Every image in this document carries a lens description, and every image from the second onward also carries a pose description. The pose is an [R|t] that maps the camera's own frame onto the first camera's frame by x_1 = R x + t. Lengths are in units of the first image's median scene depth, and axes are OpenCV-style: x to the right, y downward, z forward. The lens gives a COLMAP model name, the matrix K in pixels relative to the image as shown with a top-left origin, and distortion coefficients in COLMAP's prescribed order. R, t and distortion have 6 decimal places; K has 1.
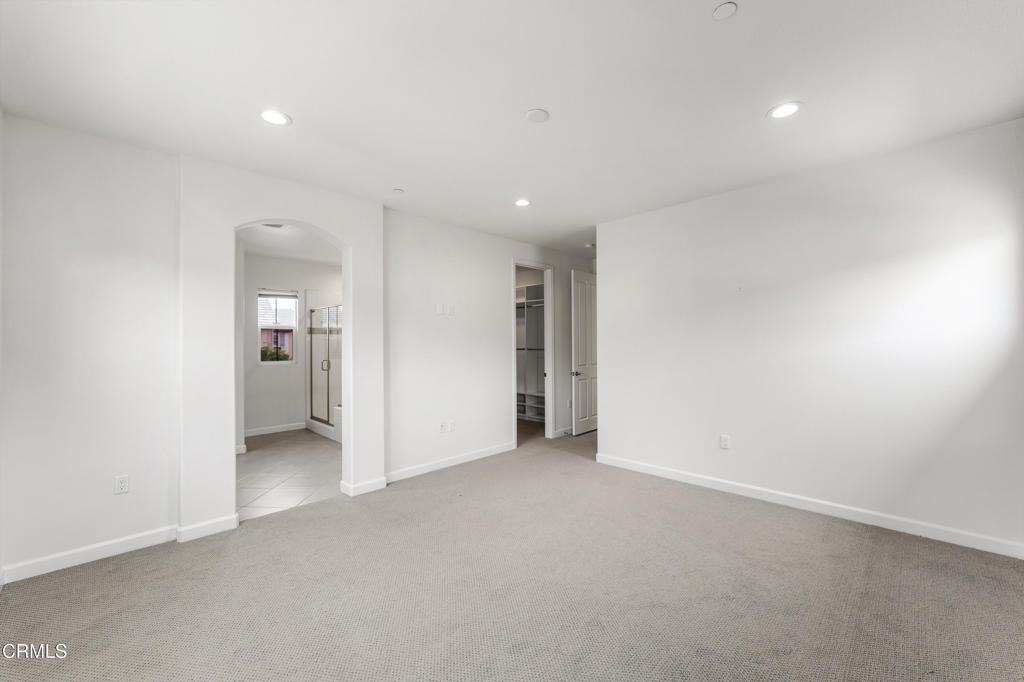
lens RADIAL K [[411.5, 0, 506.9], [0, 411.5, 345.4], [0, 0, 1]] dist [0.000345, -0.000442]
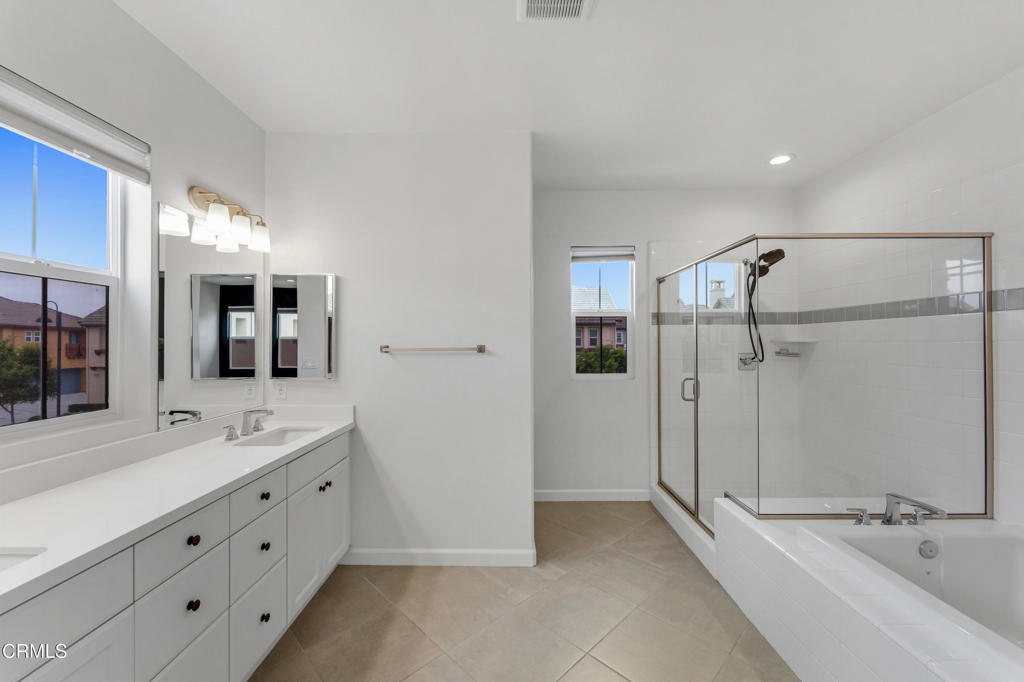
lens RADIAL K [[411.5, 0, 514.4], [0, 411.5, 340.4], [0, 0, 1]] dist [0.000345, -0.000442]
pose [[0.722288, -0.003205, -0.691585, -0.248594], [-0.000418, 0.999987, -0.005071, -0.004458], [0.691592, 0.003951, 0.722278, 0.499531]]
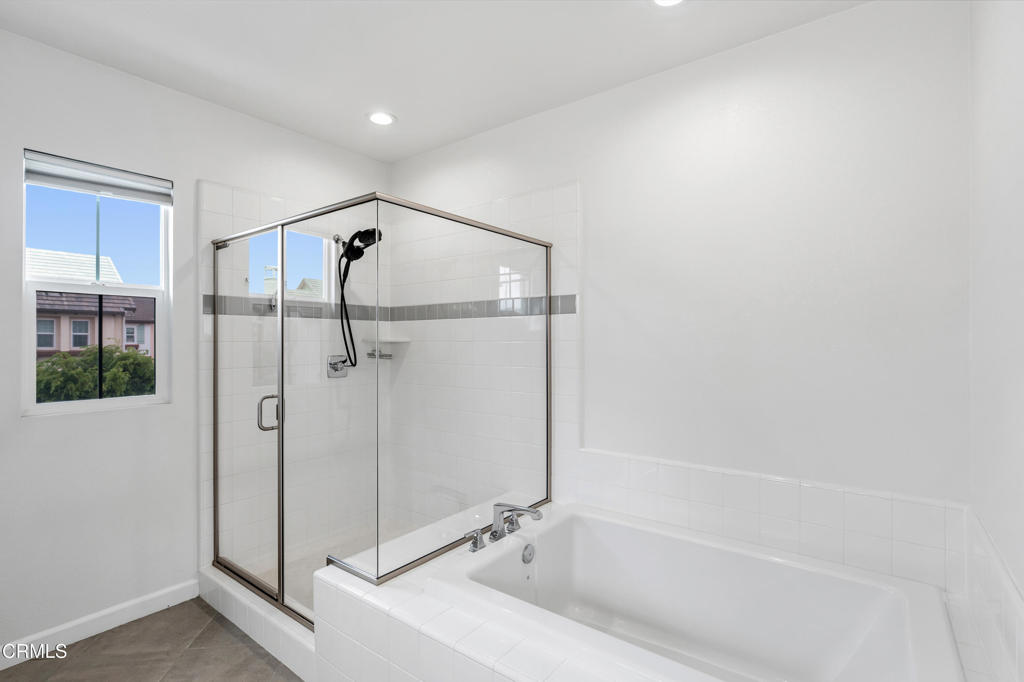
lens RADIAL K [[490.8, 0, 510.8], [0, 490.8, 340.3], [0, 0, 1]] dist [-0.001116, 0.002096]
pose [[0.989345, 0.001310, 0.145583, -0.299682], [-0.000803, 0.999993, -0.003541, -0.004831], [-0.145587, 0.003386, 0.989340, 0.576800]]
